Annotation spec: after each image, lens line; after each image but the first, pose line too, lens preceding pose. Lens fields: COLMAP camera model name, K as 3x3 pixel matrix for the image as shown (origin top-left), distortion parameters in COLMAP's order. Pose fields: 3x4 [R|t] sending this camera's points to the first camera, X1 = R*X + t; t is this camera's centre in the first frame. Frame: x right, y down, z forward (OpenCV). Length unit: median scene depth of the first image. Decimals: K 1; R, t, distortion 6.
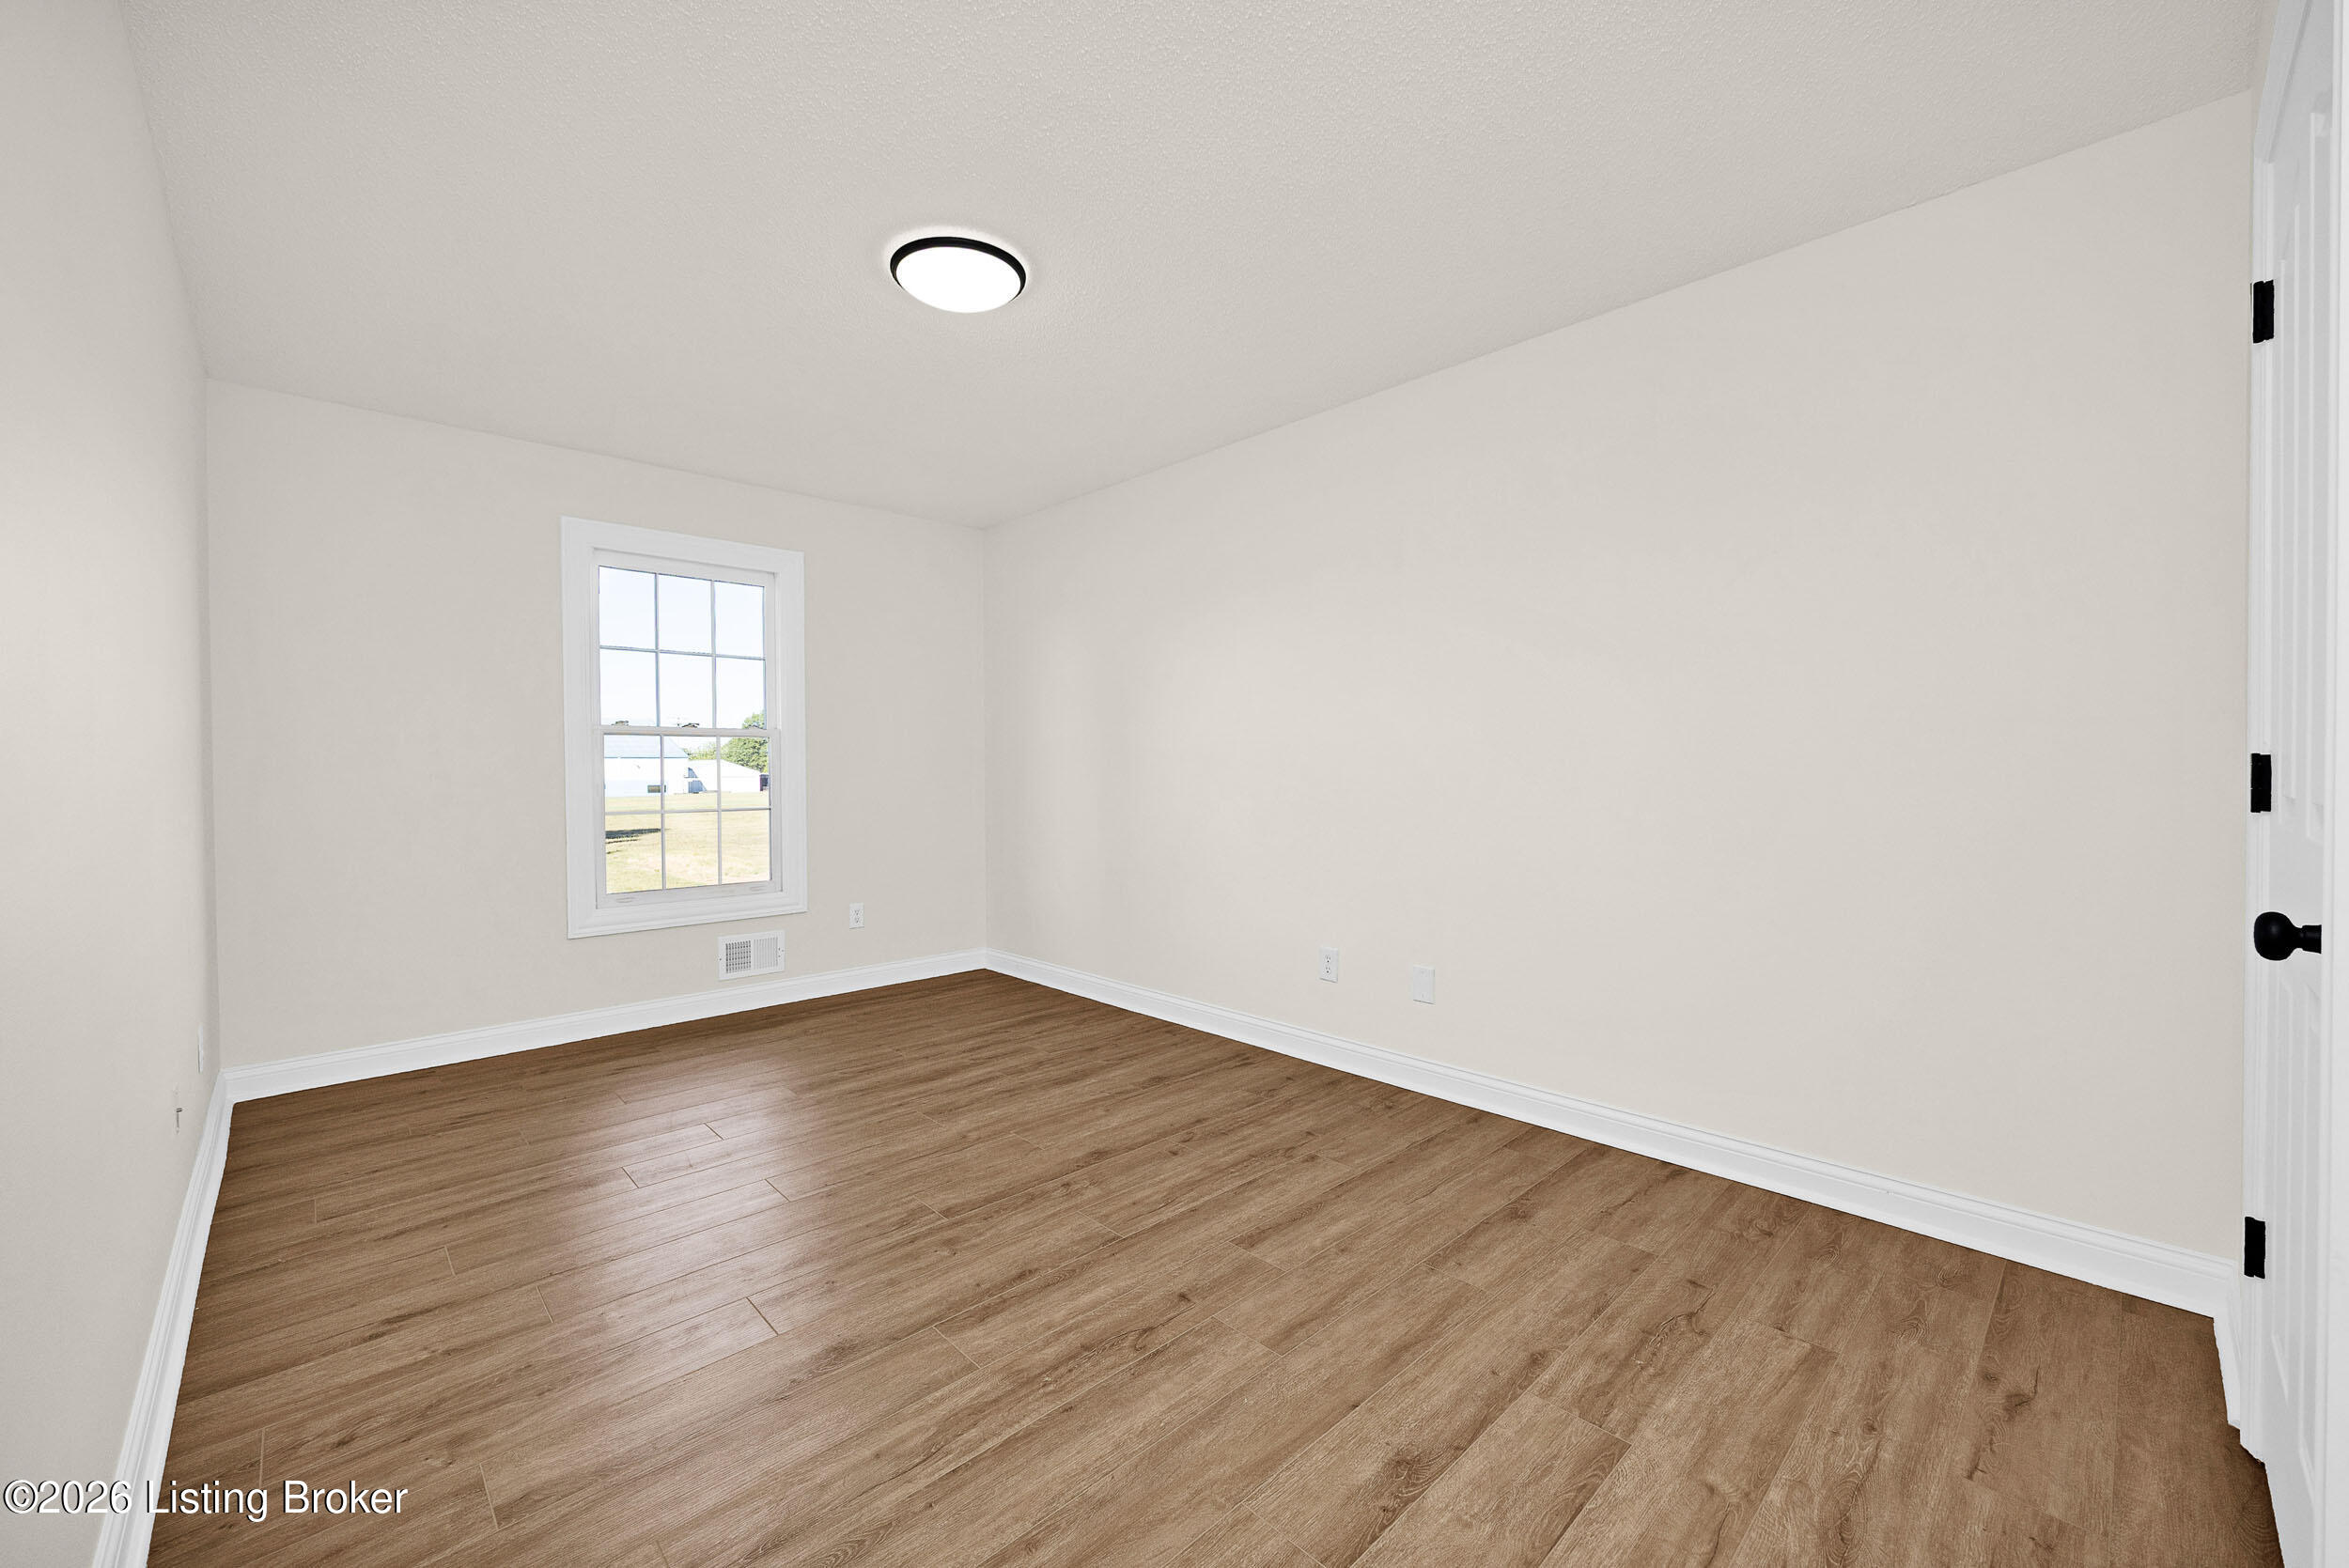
lens RADIAL K [[910.0, 0, 1173.3], [0, 910.0, 781.7], [0, 0, 1]] dist [-0.002941, -0.000209]
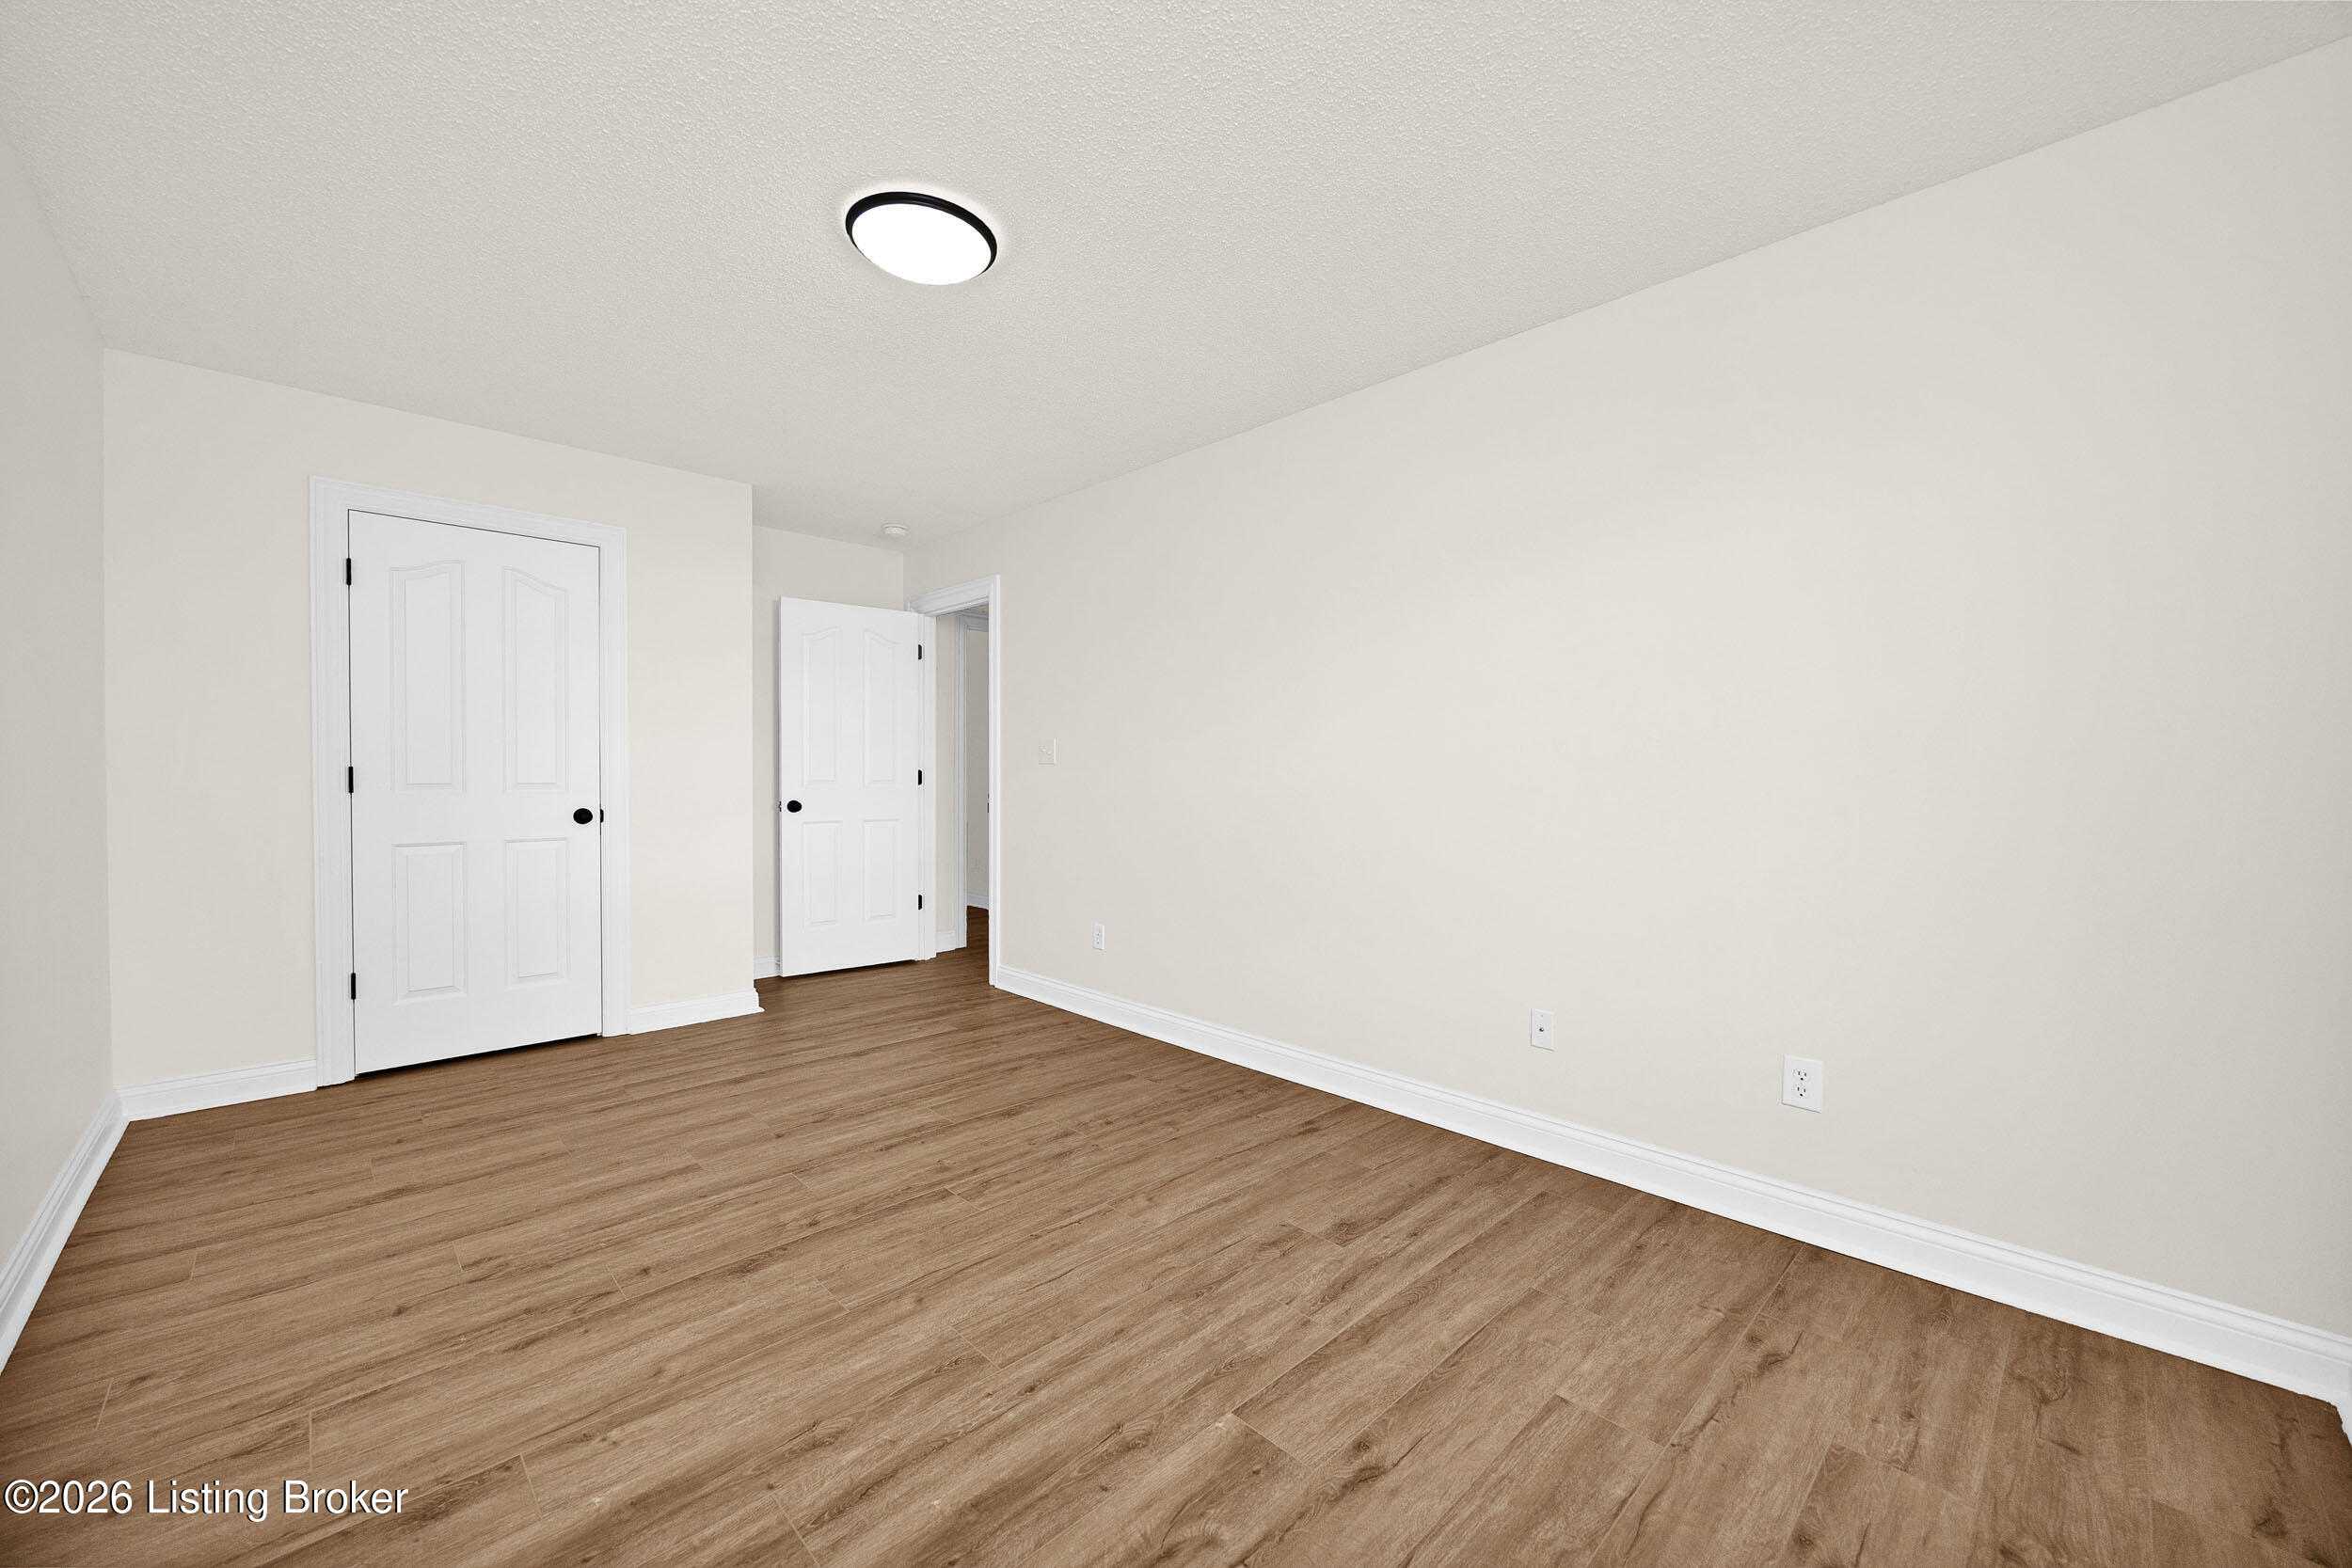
lens RADIAL K [[911.1, 0, 1178.0], [0, 911.1, 777.4], [0, 0, 1]] dist [-0.002941, -0.000209]
pose [[-0.999983, 0.003915, -0.004299, -0.491739], [0.003814, 0.999721, 0.023301, -0.020400], [0.004389, 0.023285, -0.999719, 1.949677]]
